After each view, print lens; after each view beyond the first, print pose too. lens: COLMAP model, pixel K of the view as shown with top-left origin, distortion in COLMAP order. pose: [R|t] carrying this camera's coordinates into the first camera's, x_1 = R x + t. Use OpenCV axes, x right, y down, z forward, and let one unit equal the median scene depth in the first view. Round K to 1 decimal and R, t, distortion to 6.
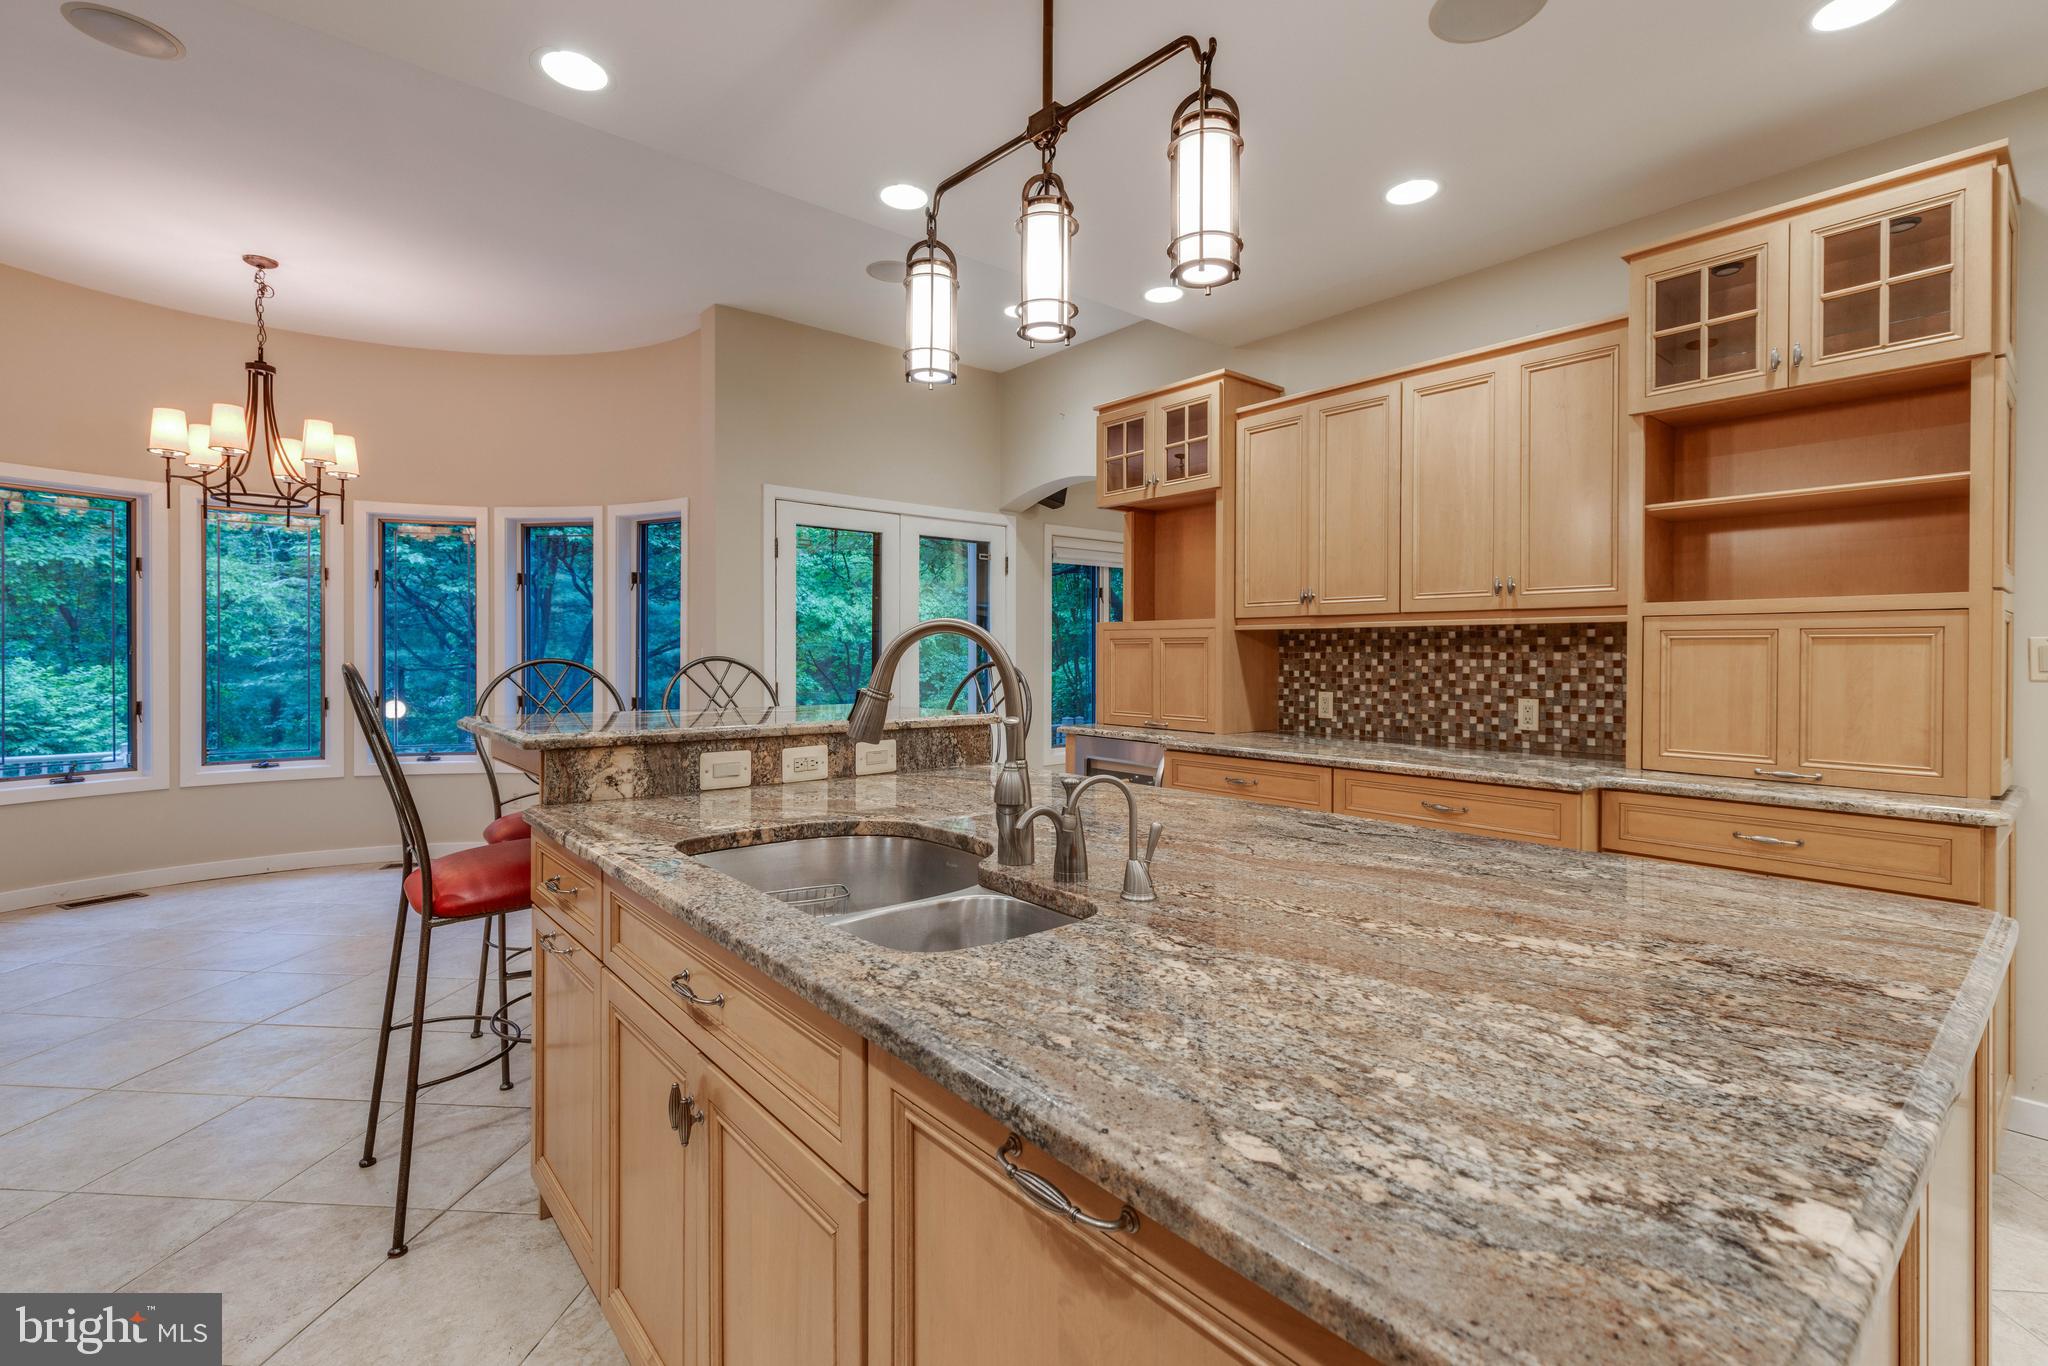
lens RADIAL K [[928.4, 0, 1027.9], [0, 928.4, 664.7], [0, 0, 1]] dist [0.011765, -0.000227]
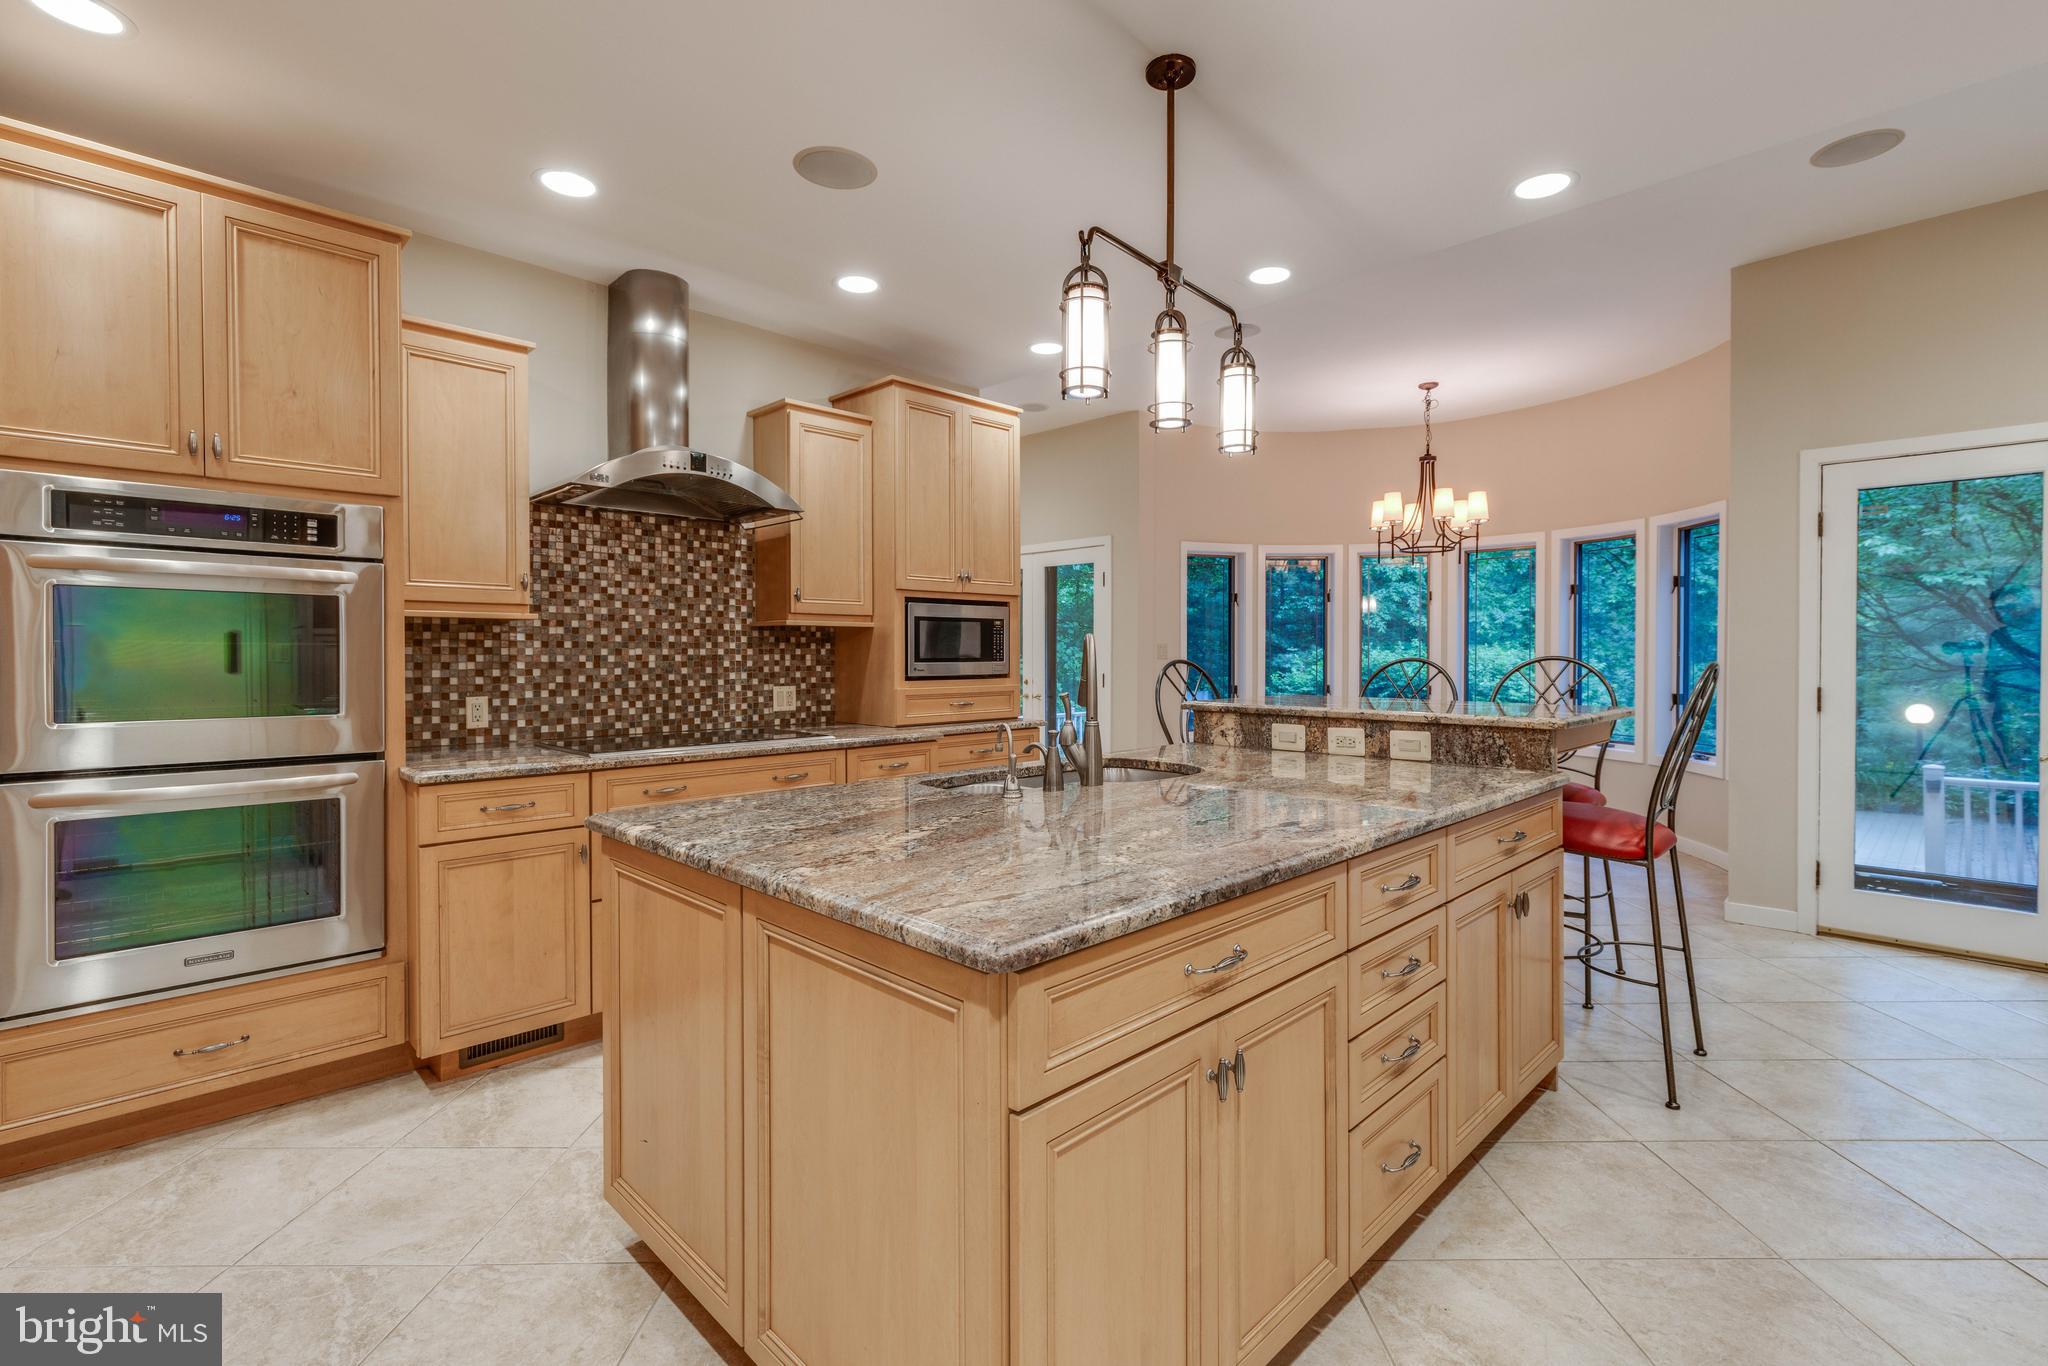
lens RADIAL K [[928.4, 0, 1027.9], [0, 928.4, 664.7], [0, 0, 1]] dist [0.011765, -0.000227]
pose [[0.090632, 0.008828, -0.995845, 0.961271], [-0.010931, 0.999909, 0.007869, -0.004200], [0.995824, 0.010173, 0.090720, 0.433149]]
